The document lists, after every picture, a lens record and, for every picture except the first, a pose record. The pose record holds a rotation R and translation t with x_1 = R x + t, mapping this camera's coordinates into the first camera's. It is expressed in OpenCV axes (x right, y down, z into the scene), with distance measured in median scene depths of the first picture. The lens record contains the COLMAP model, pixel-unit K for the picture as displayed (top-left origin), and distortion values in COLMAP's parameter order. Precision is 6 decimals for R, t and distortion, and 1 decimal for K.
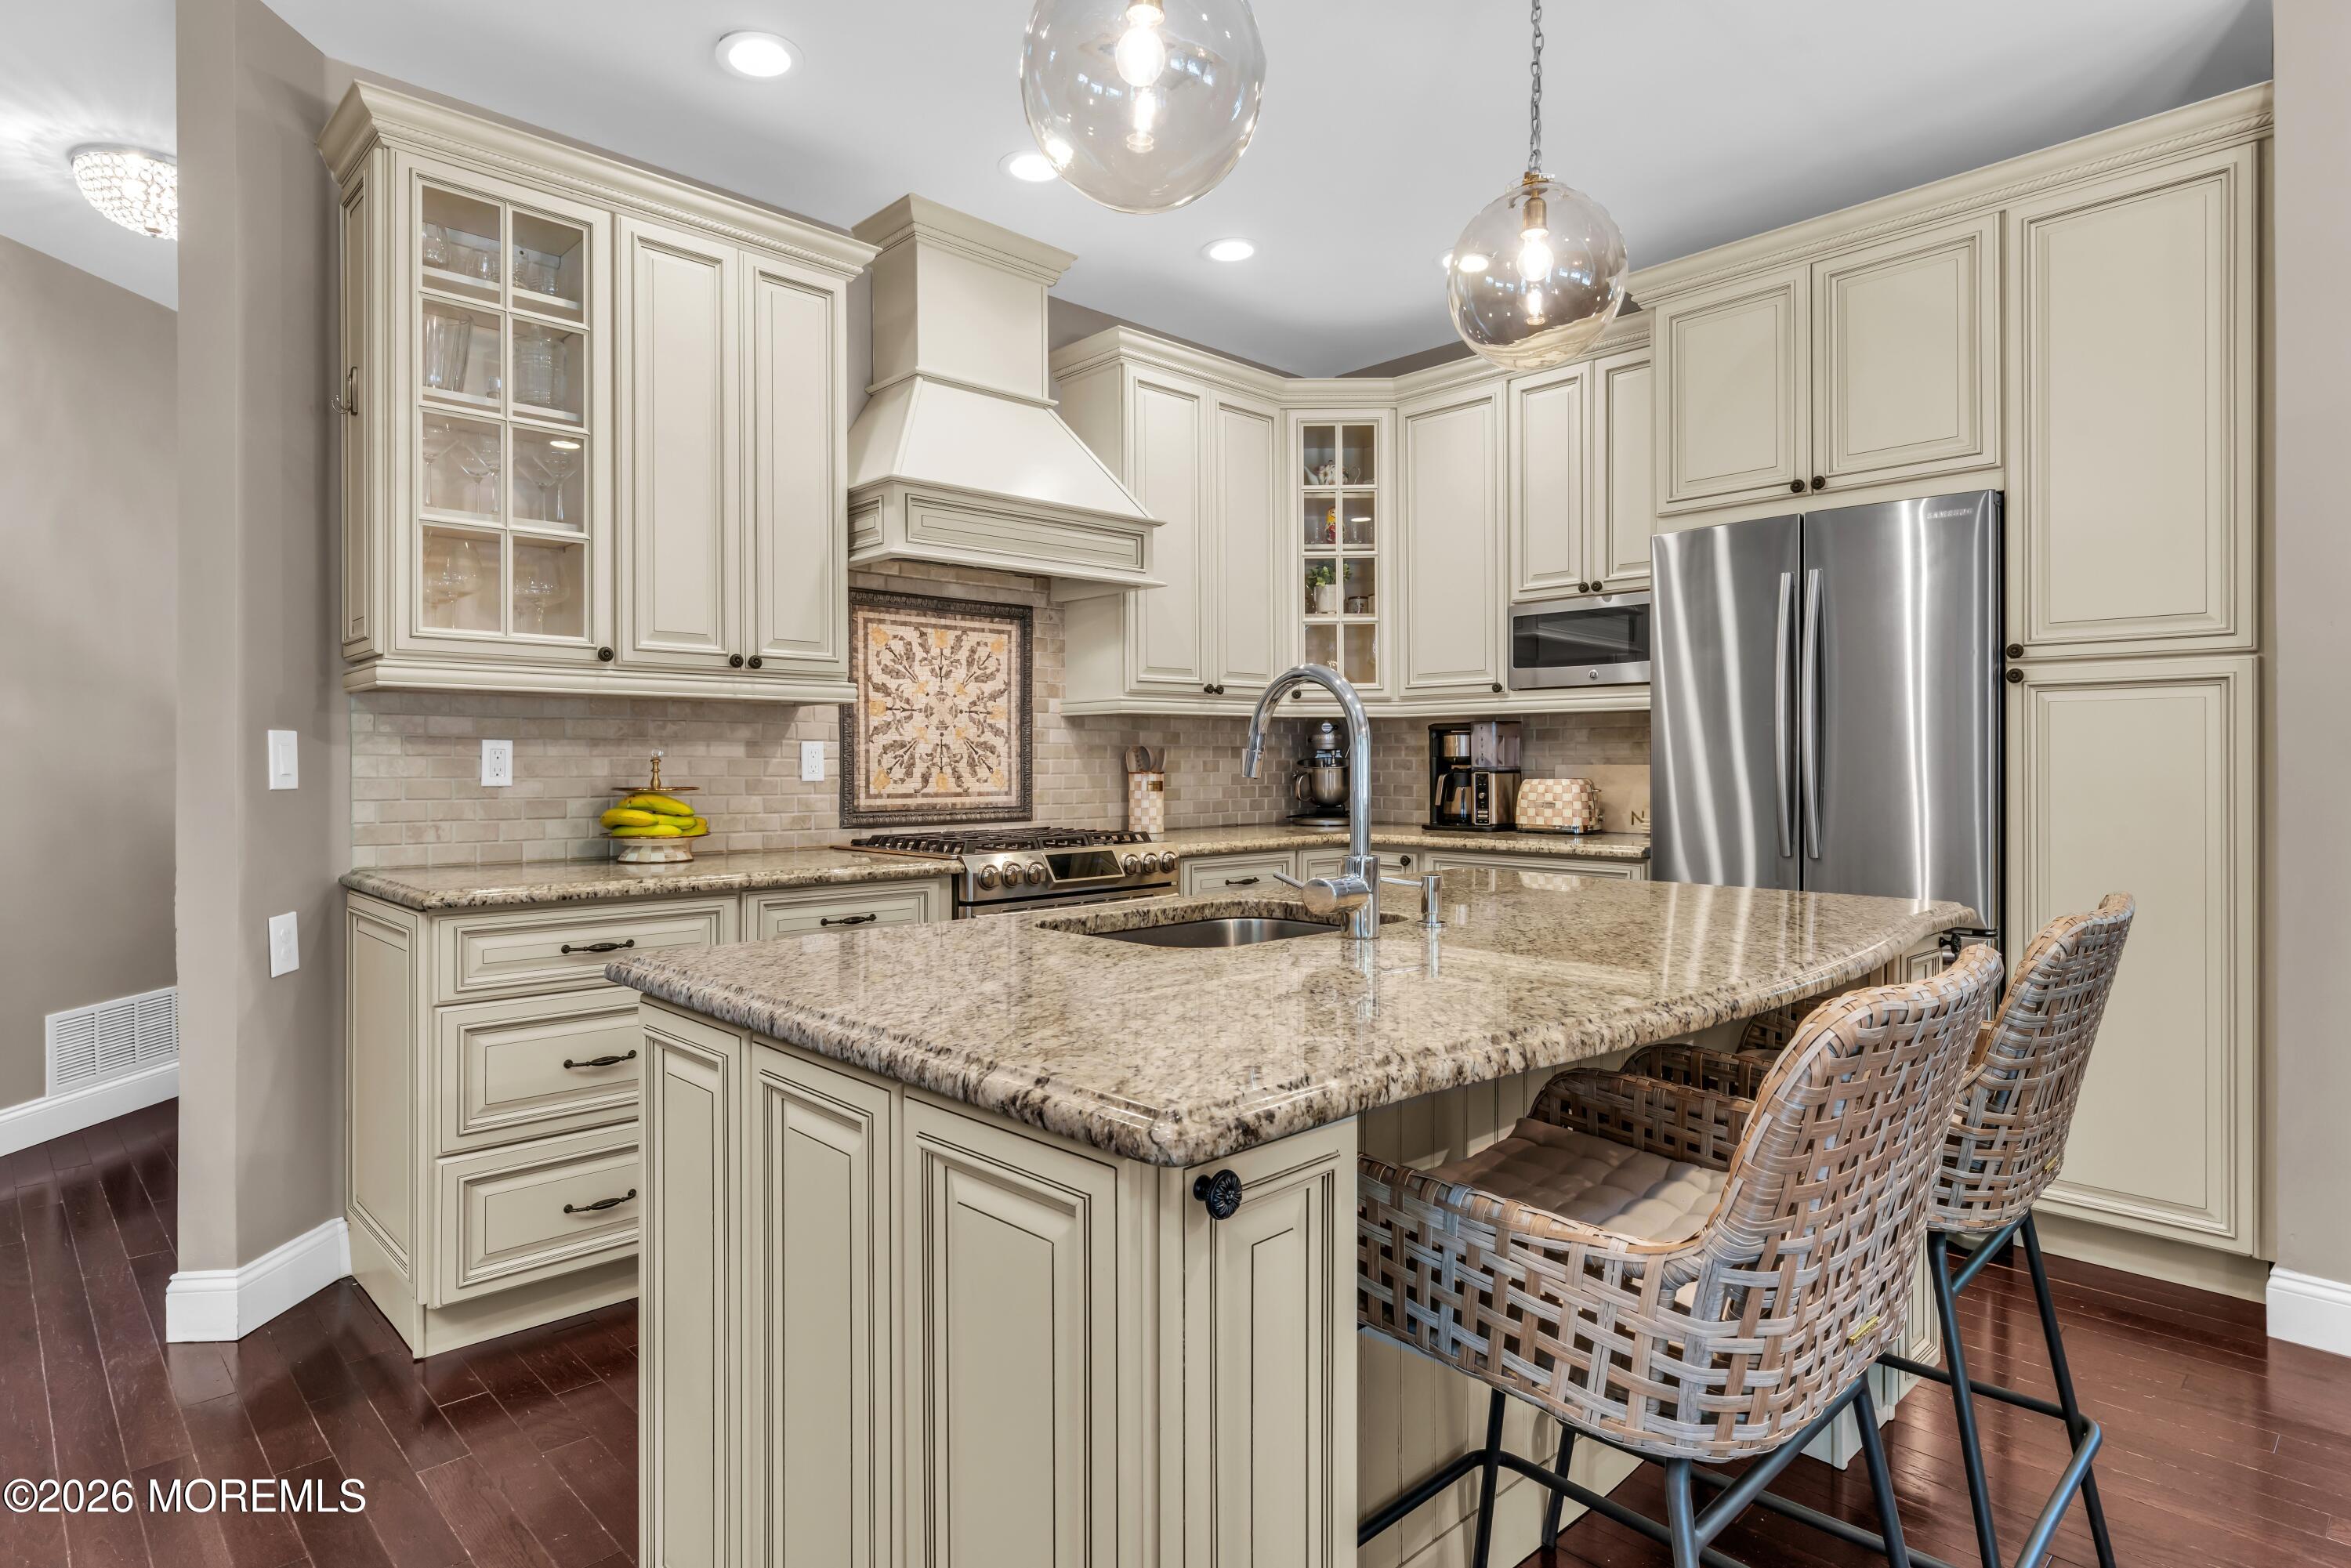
lens RADIAL K [[1250.4, 0, 1172.9], [0, 1250.4, 765.8], [0, 0, 1]] dist [0.002174, 0.000456]
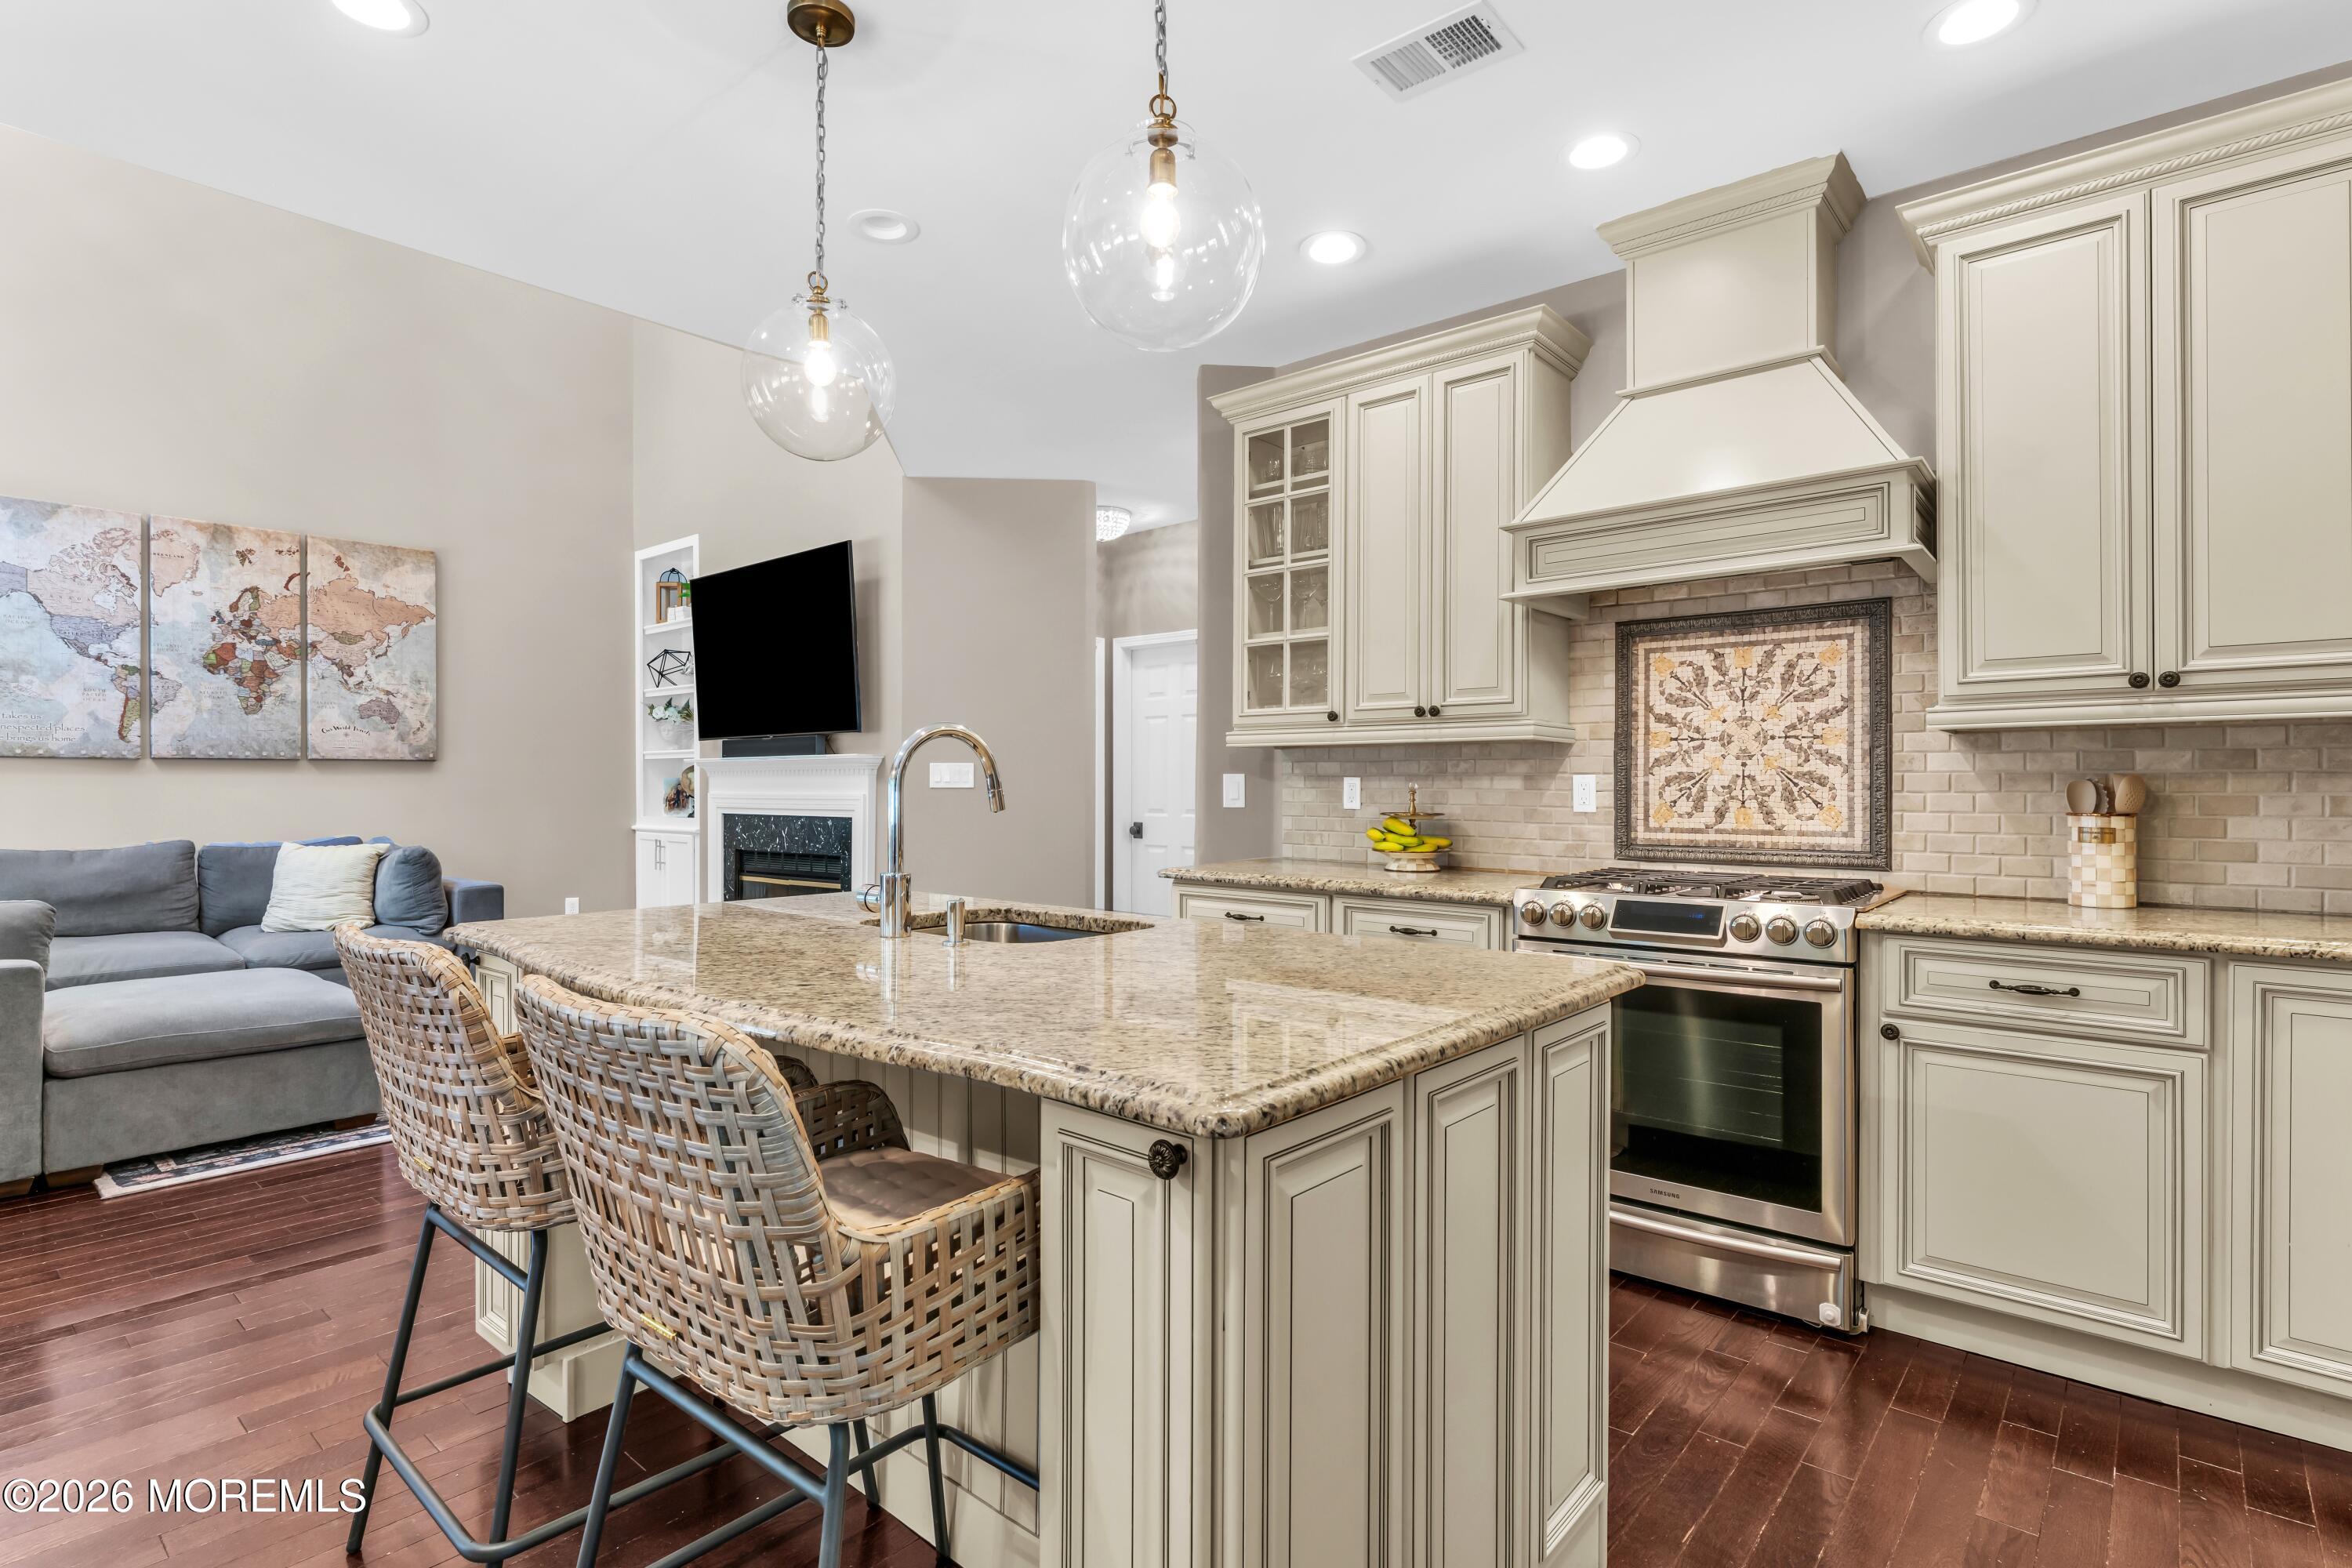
lens RADIAL K [[1165.9, 0, 1180.6], [0, 1165.9, 777.3], [0, 0, 1]] dist [-0.002219, -0.000218]
pose [[0.090504, -0.005086, -0.995883, 0.624993], [-0.004347, 0.999975, -0.005501, -0.009787], [0.995887, 0.004827, 0.090480, 0.538610]]
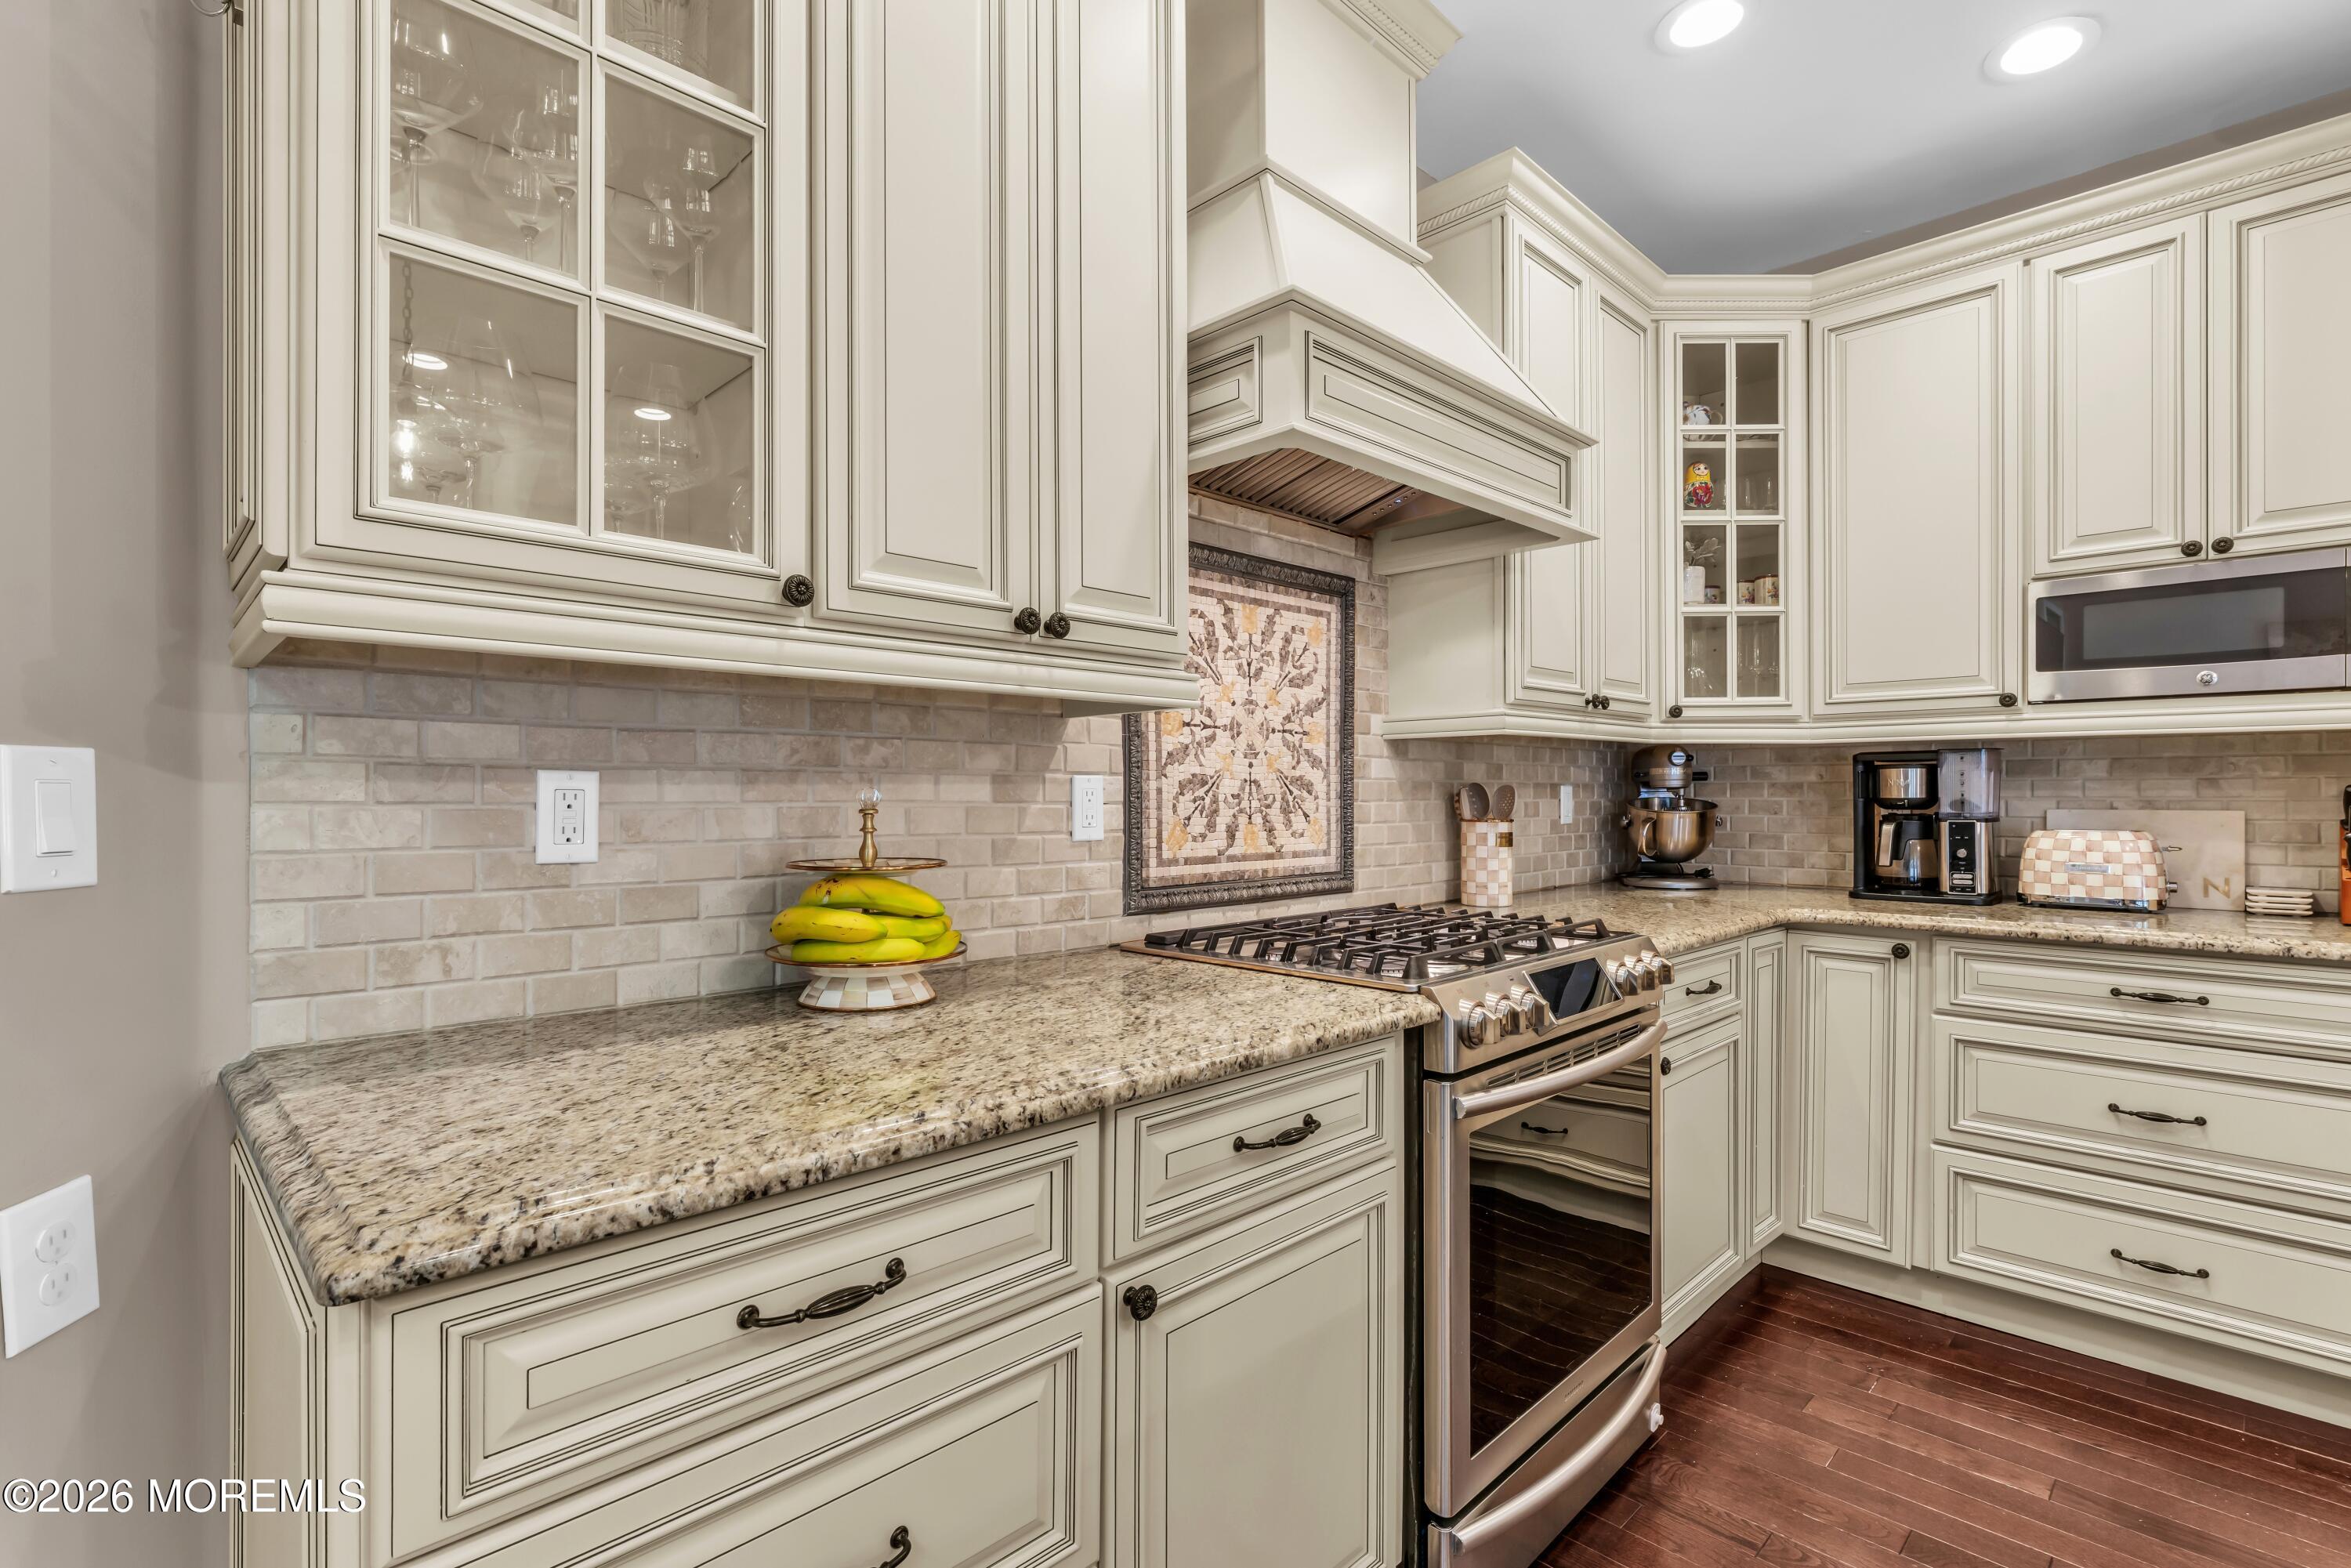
lens RADIAL K [[1094.9, 0, 1176.4], [0, 1094.9, 798.6], [0, 0, 1]] dist [-0.000033, -0.000066]
pose [[0.999920, 0.001581, 0.012535, -0.237364], [-0.001593, 0.999998, 0.000986, -0.008236], [-0.012534, -0.001006, 0.999921, 0.439039]]
